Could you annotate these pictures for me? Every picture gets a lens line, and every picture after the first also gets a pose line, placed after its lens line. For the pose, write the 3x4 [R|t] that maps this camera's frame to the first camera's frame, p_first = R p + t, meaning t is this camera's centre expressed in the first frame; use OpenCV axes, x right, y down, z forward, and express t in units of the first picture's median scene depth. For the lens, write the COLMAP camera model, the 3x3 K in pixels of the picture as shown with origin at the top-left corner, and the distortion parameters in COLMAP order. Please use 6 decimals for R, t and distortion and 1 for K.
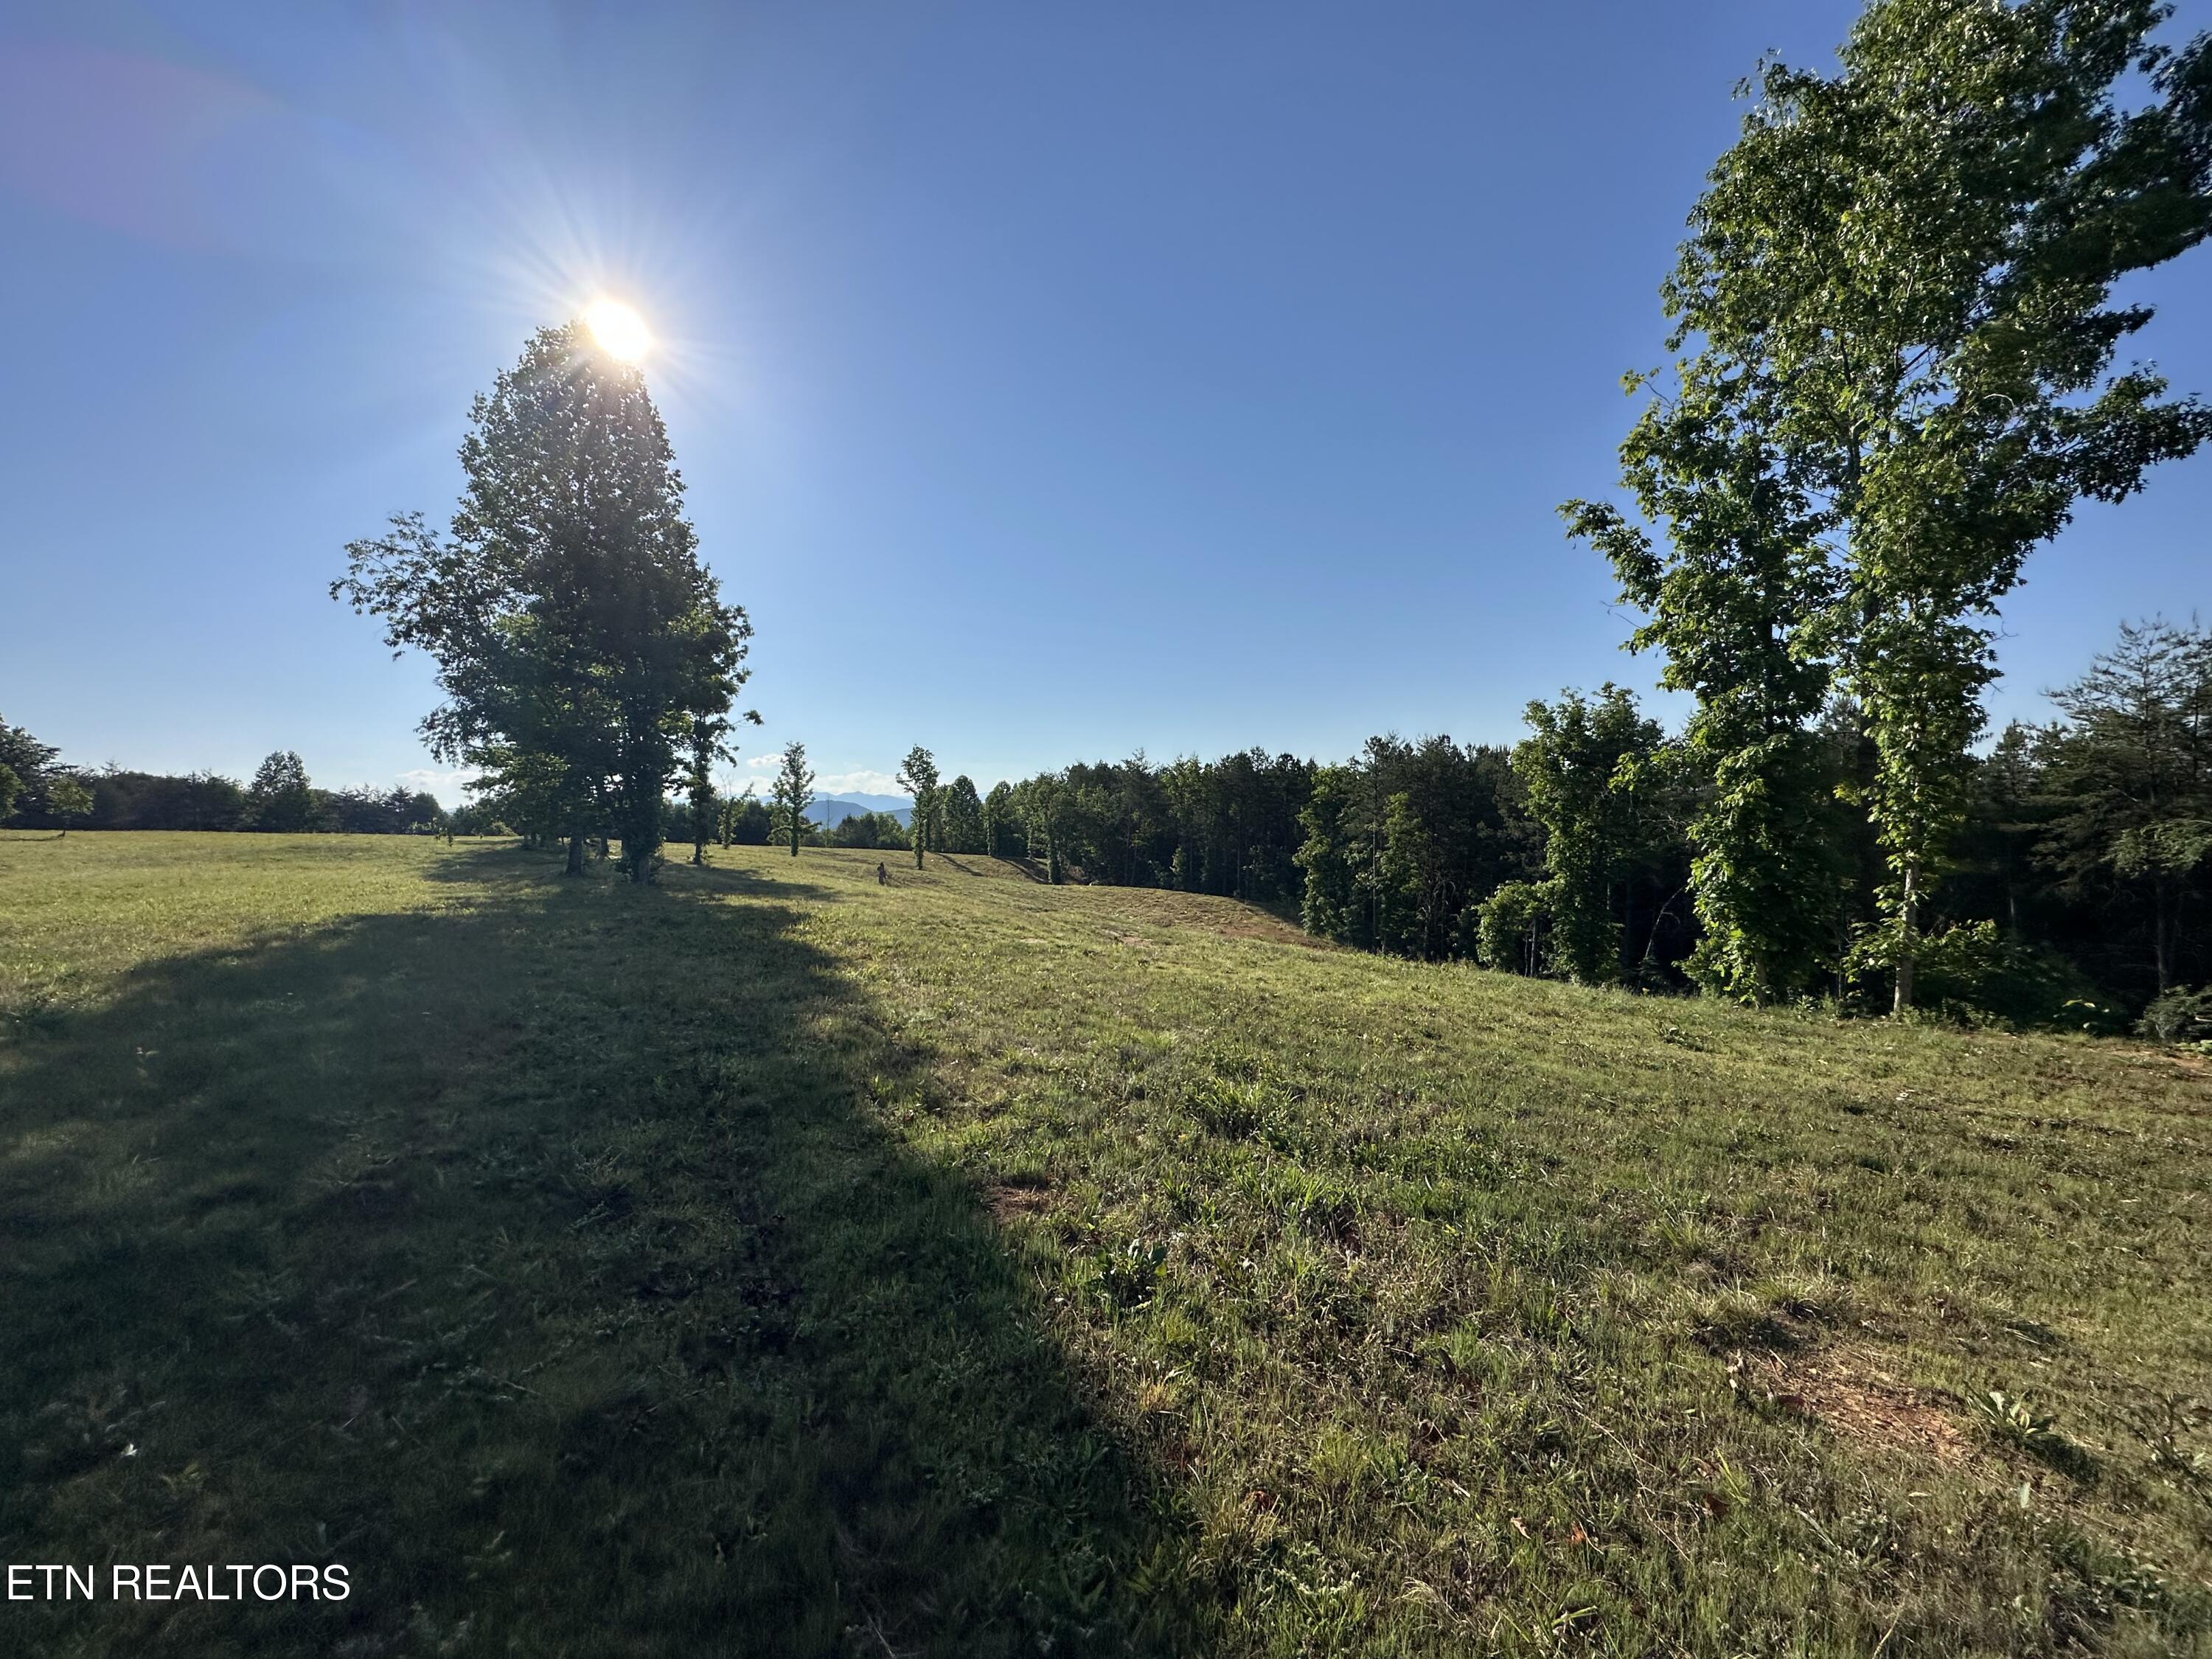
lens RADIAL K [[875.5, 0, 1108.6], [0, 875.5, 827.0], [0, 0, 1]] dist [-0.002870, 0.000159]
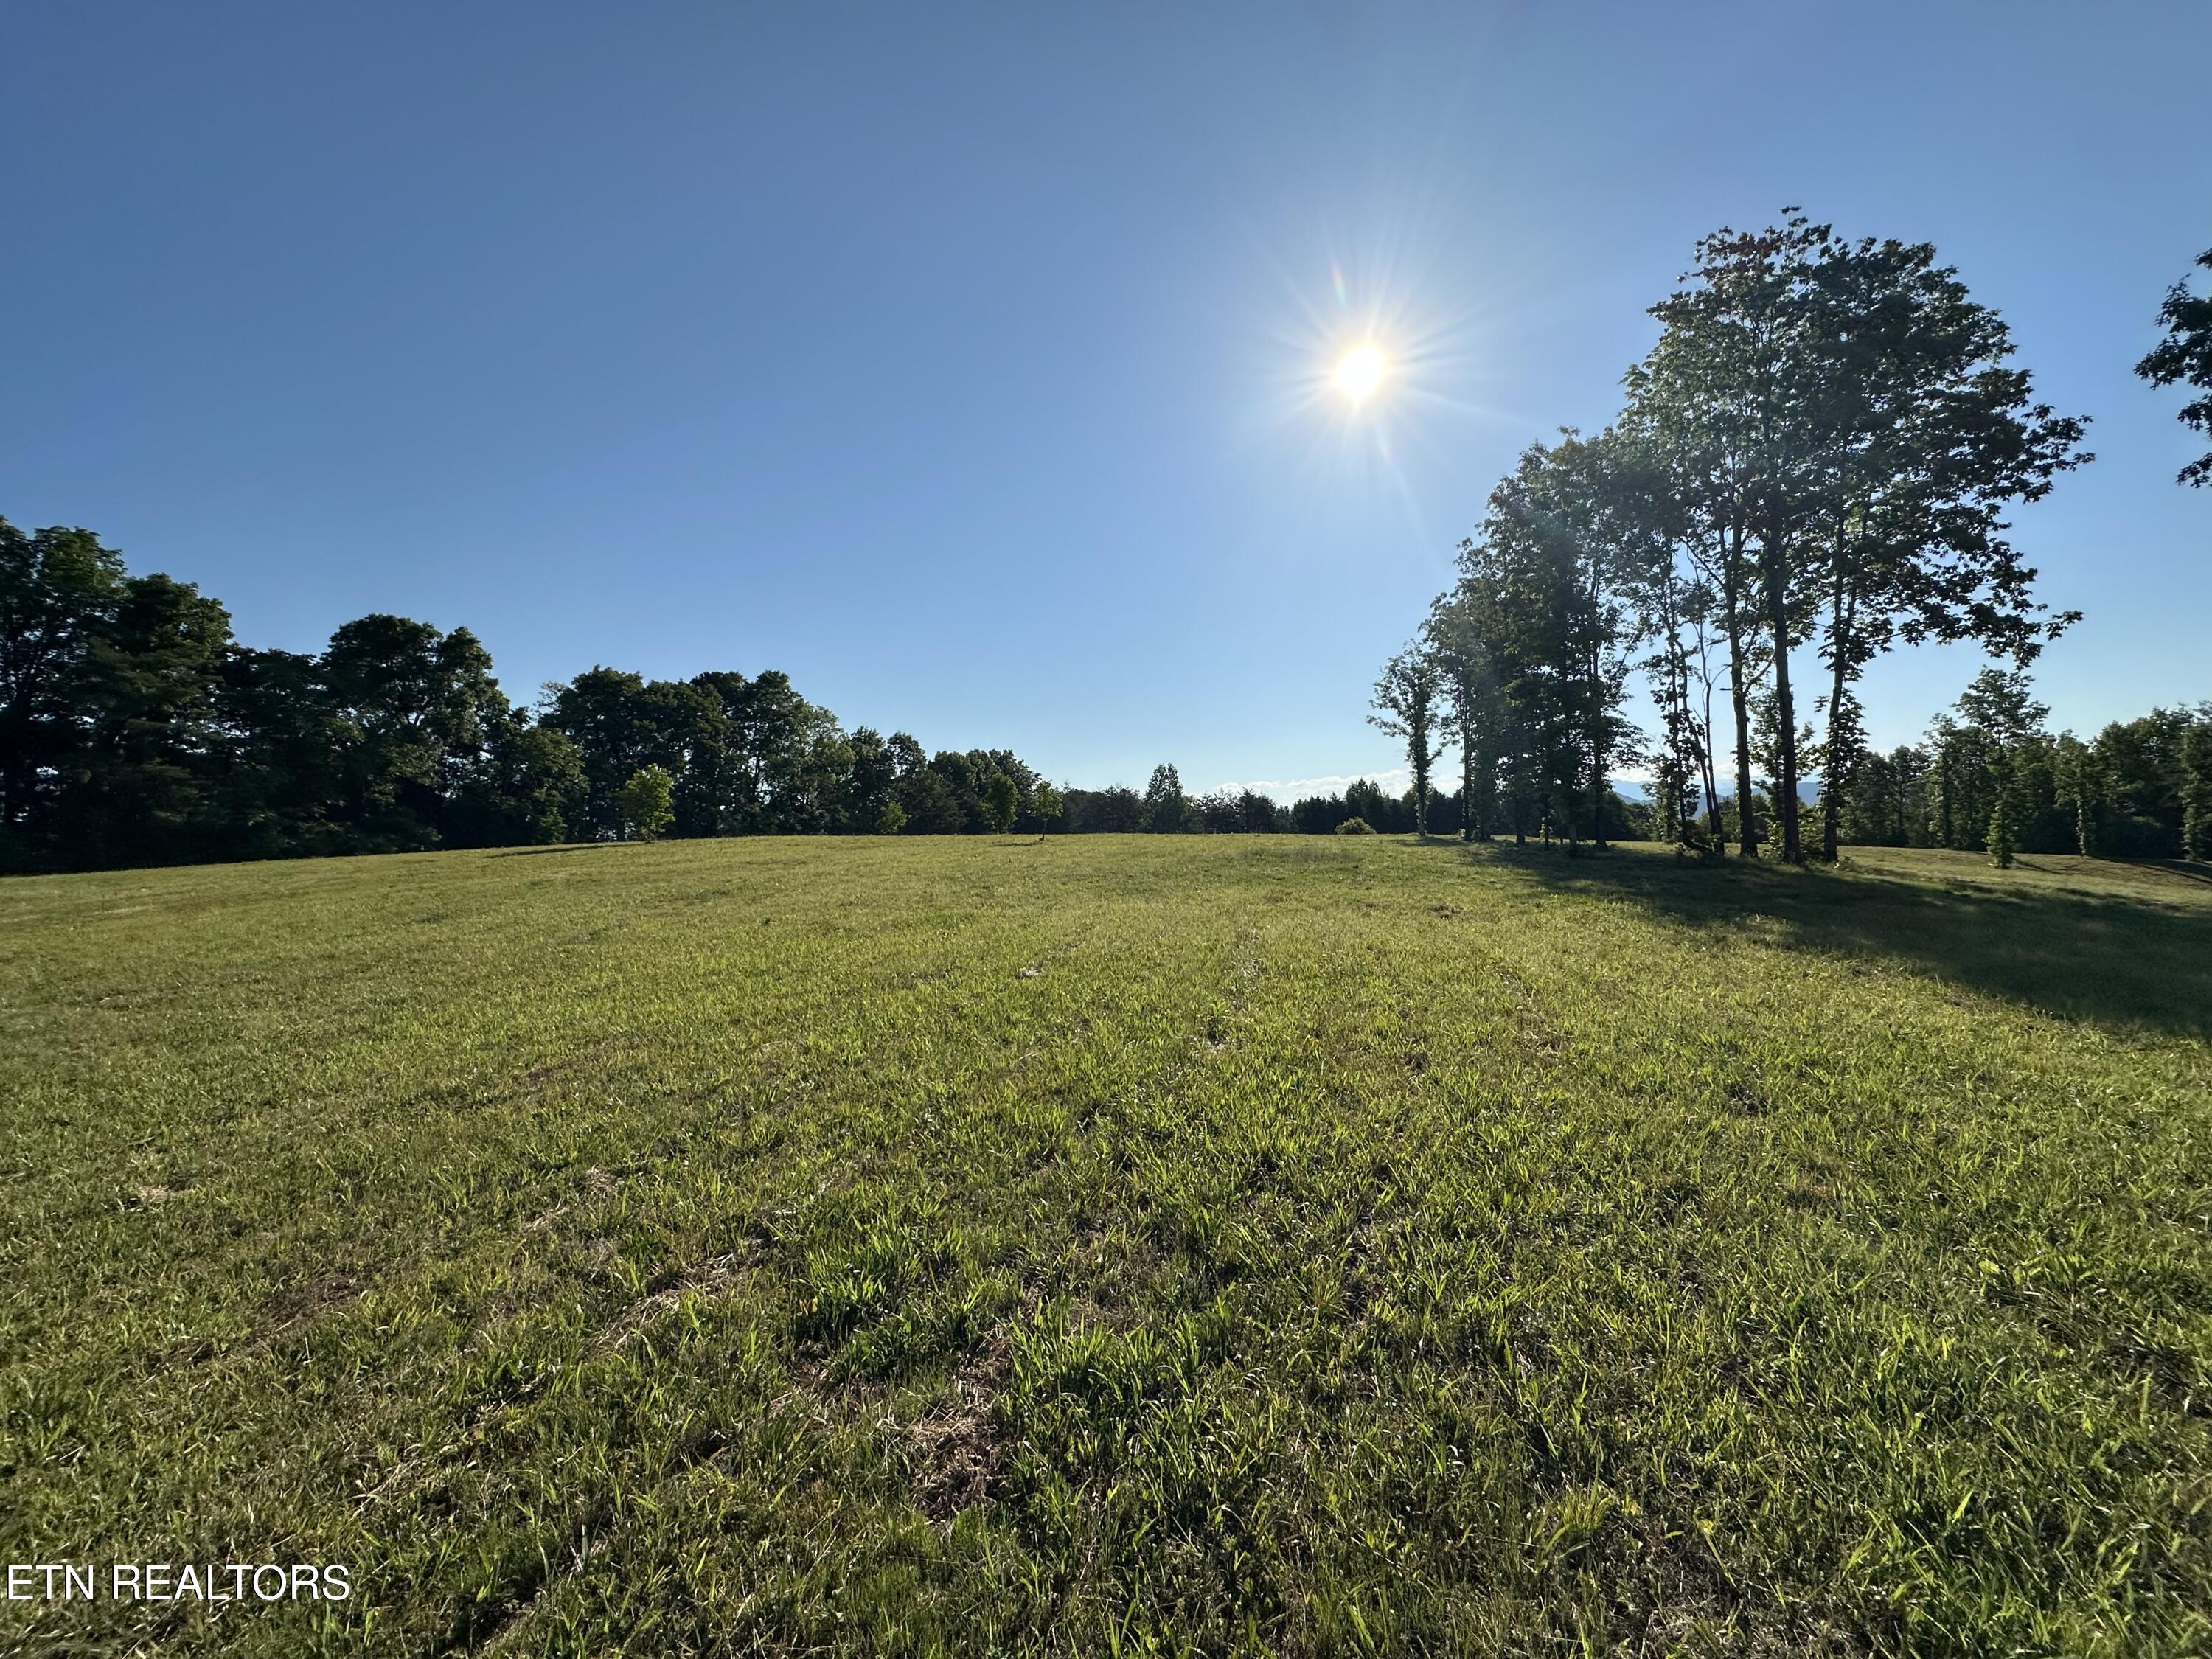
lens RADIAL K [[875.5, 0, 1105.4], [0, 875.5, 830.3], [0, 0, 1]] dist [-0.002870, 0.000159]
pose [[0.692726, -0.016083, -0.721022, -0.752618], [0.021860, 0.999760, -0.001298, 0.004838], [0.720870, -0.014862, 0.692911, 0.630878]]
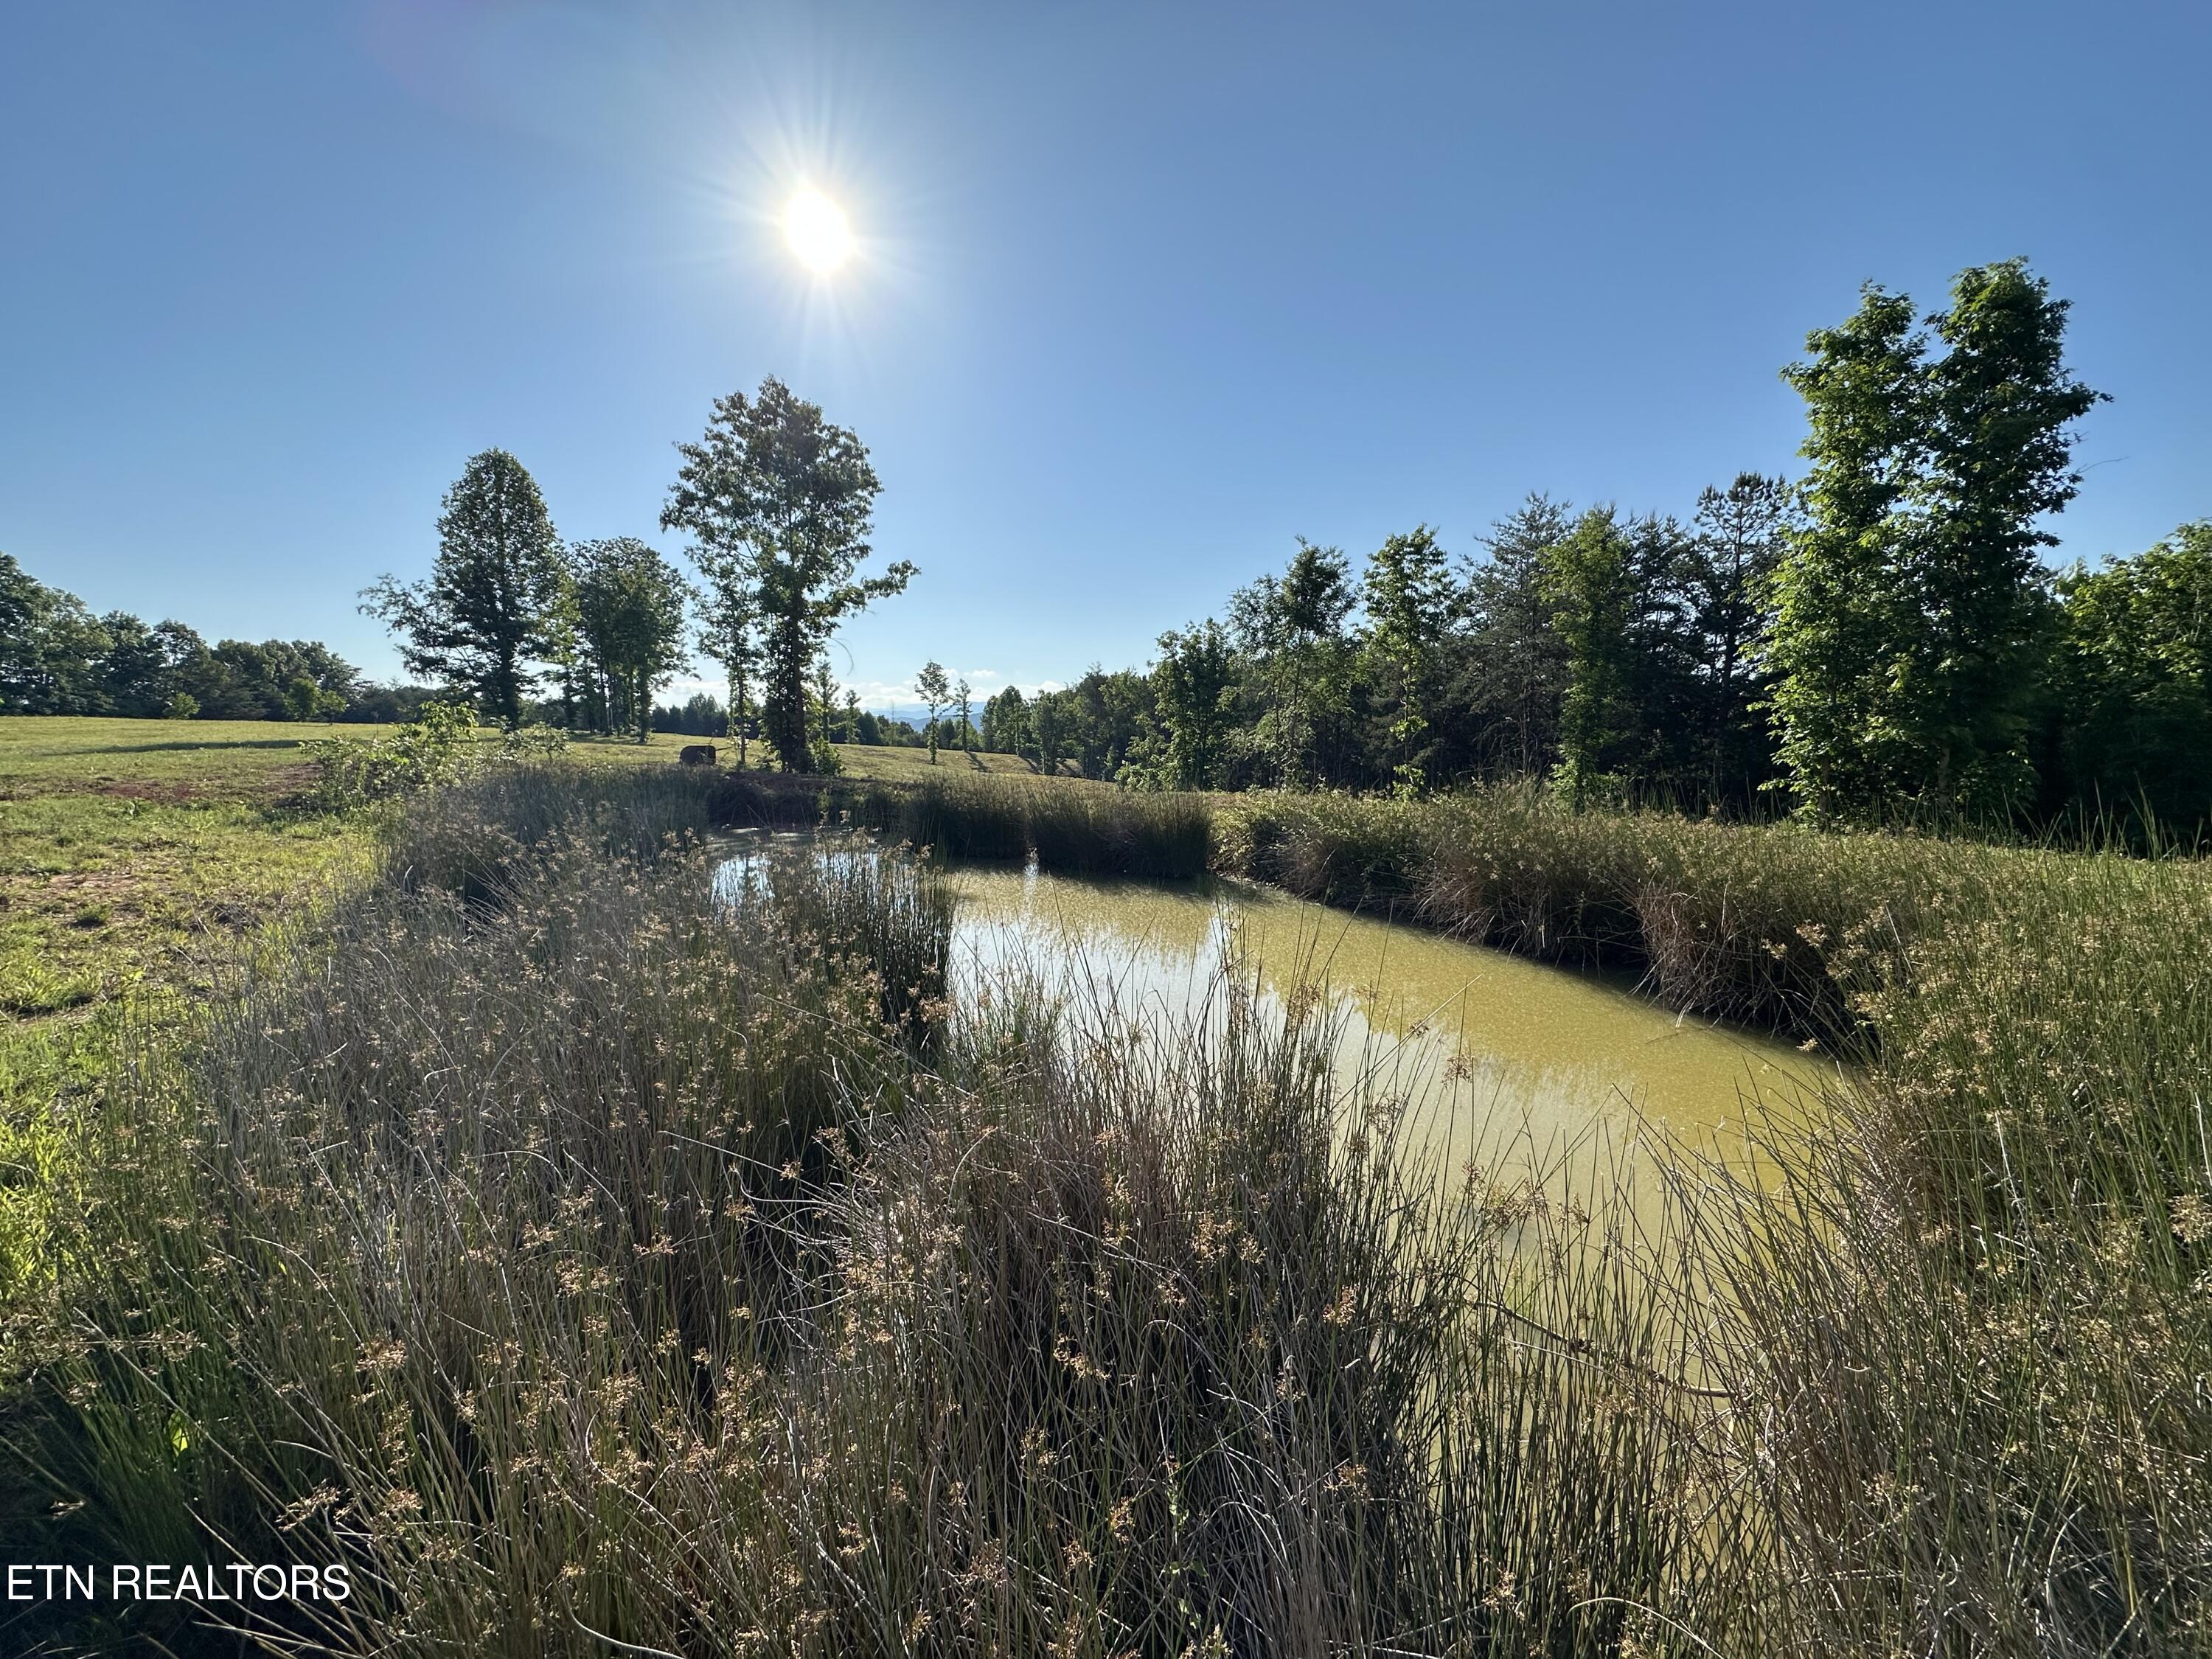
lens RADIAL K [[875.5, 0, 1107.4], [0, 875.5, 828.9], [0, 0, 1]] dist [-0.002870, 0.000159]
pose [[0.981053, 0.028035, -0.191700, 0.939203], [-0.008109, 0.994550, 0.103949, 0.036026], [0.193569, -0.100425, 0.975933, -0.586822]]
